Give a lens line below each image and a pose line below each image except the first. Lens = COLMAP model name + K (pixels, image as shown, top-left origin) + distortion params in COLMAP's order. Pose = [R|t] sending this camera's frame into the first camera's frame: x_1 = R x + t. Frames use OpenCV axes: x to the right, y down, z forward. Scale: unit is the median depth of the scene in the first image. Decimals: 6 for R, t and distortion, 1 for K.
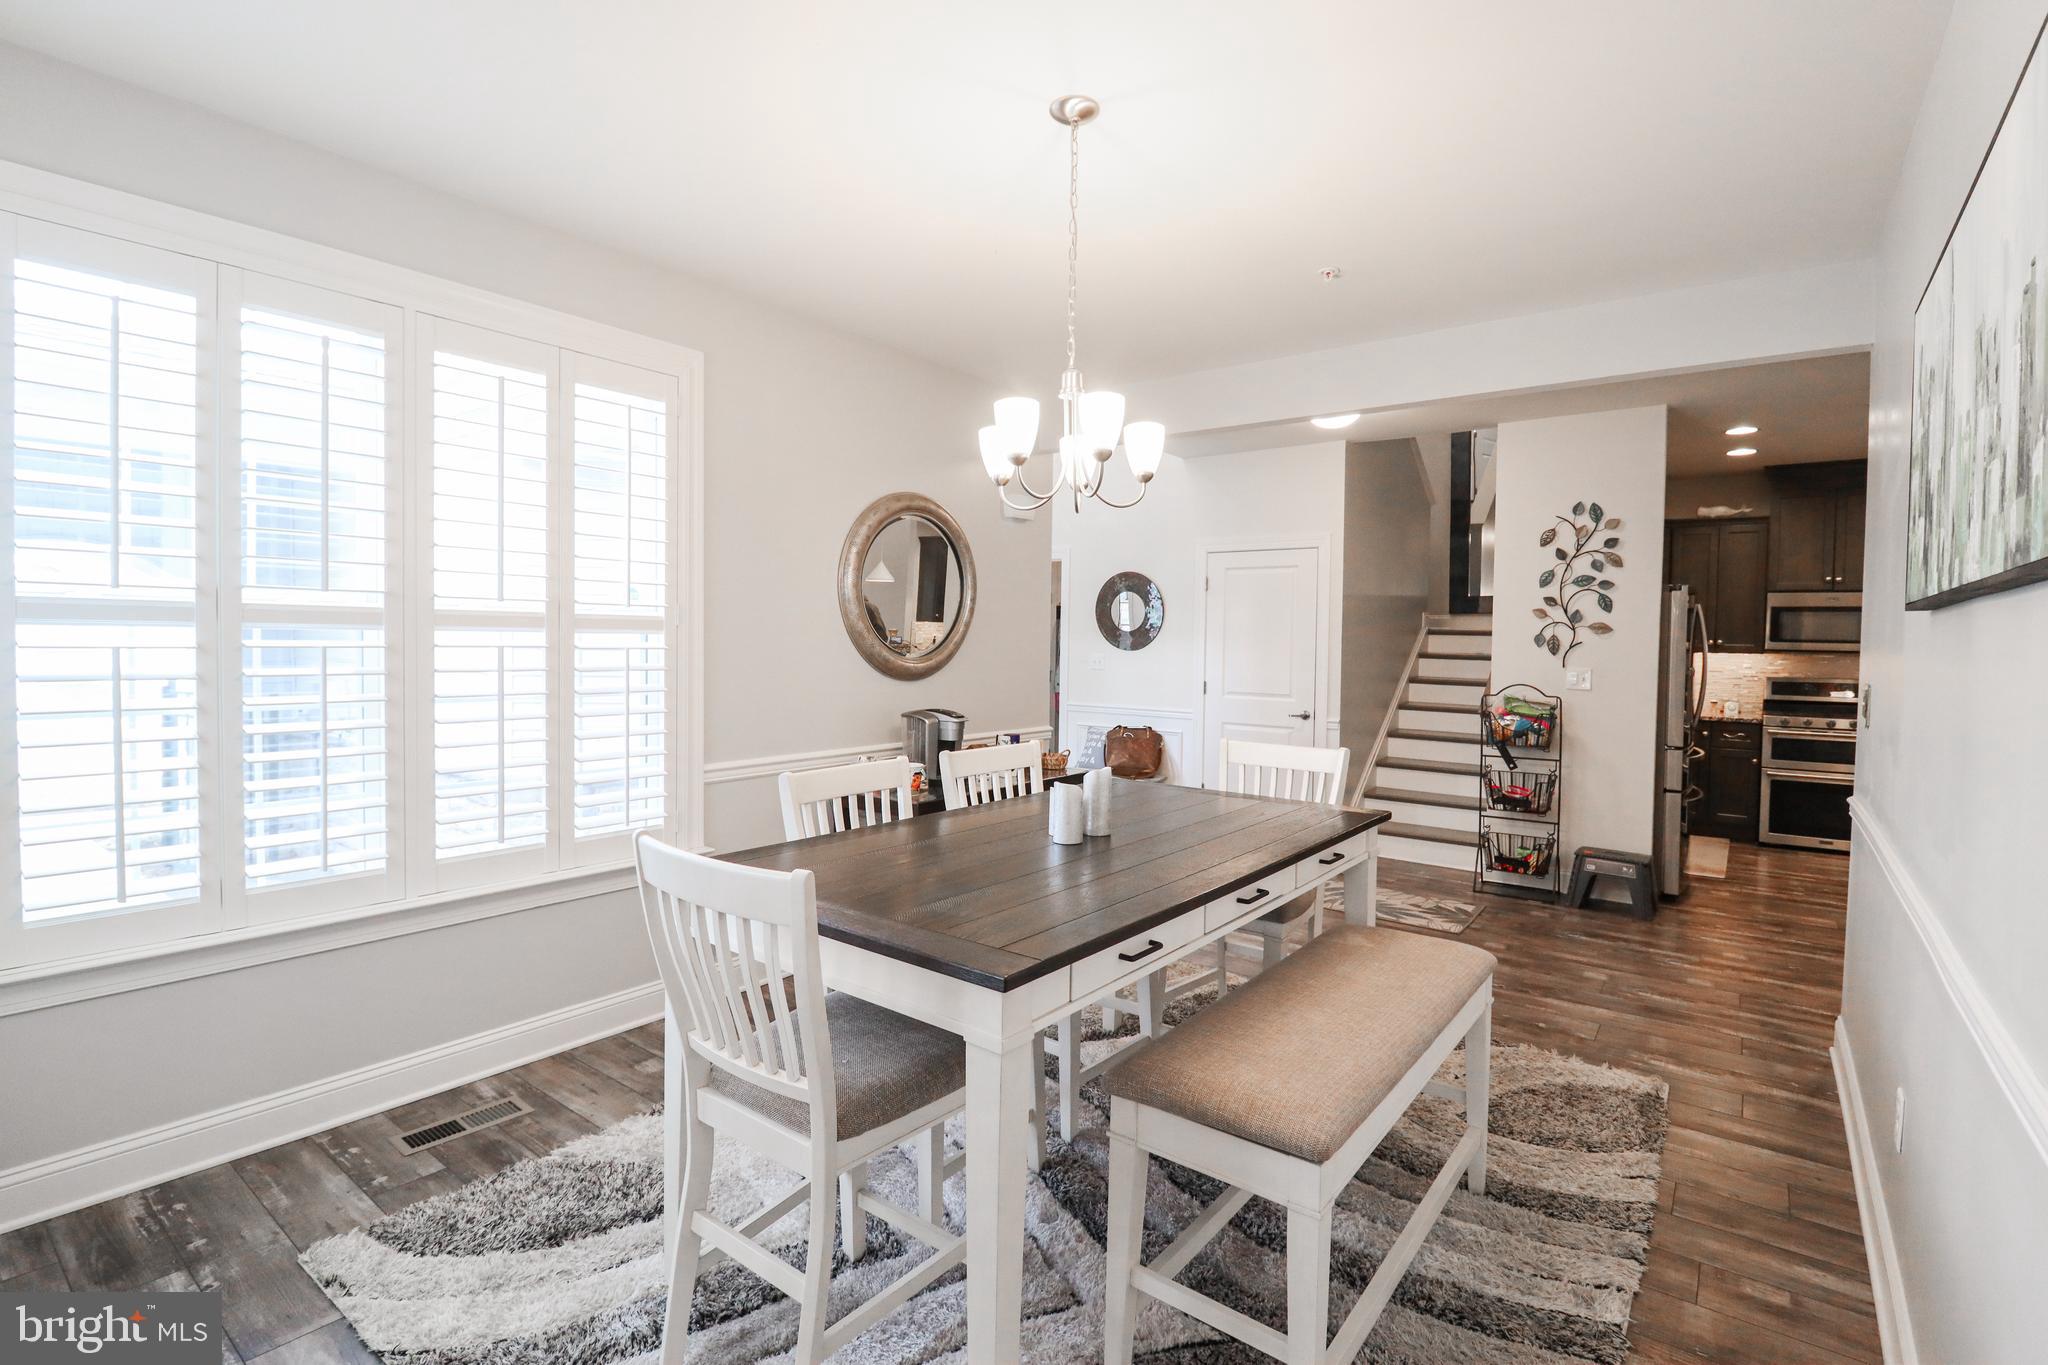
lens RADIAL K [[942.0, 0, 1042.8], [0, 942.0, 661.6], [0, 0, 1]] dist [0.008806, -0.018321]
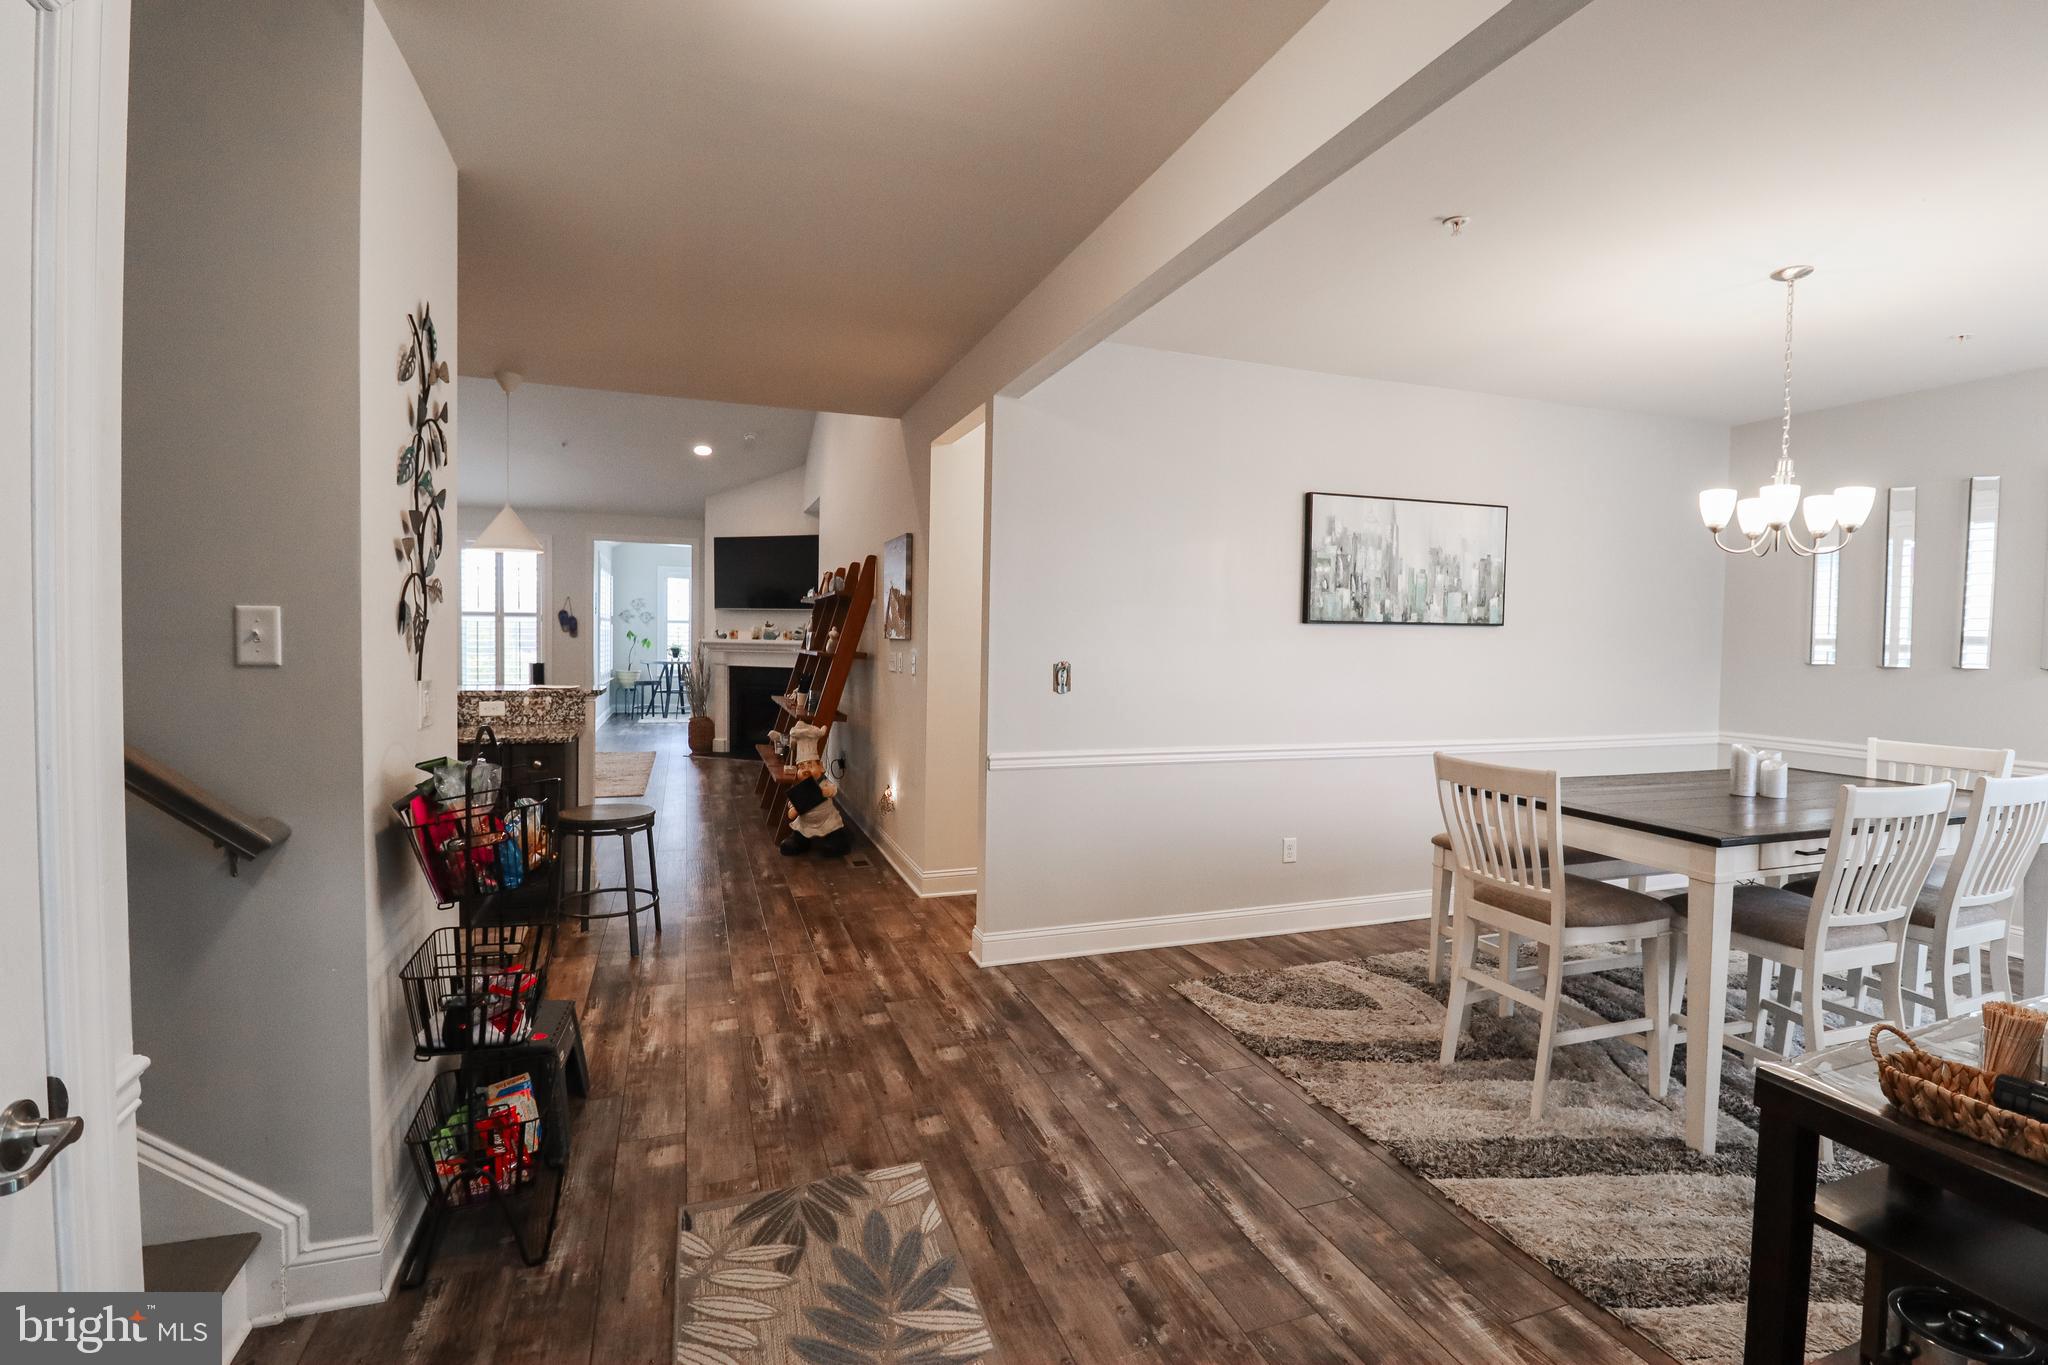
lens RADIAL K [[942.0, 0, 1042.8], [0, 942.0, 661.6], [0, 0, 1]] dist [0.008806, -0.018321]
pose [[-0.842163, -0.044755, 0.537363, 0.142291], [-0.015184, 0.998123, 0.059333, -0.053166], [-0.539010, 0.041809, -0.841261, 2.042848]]
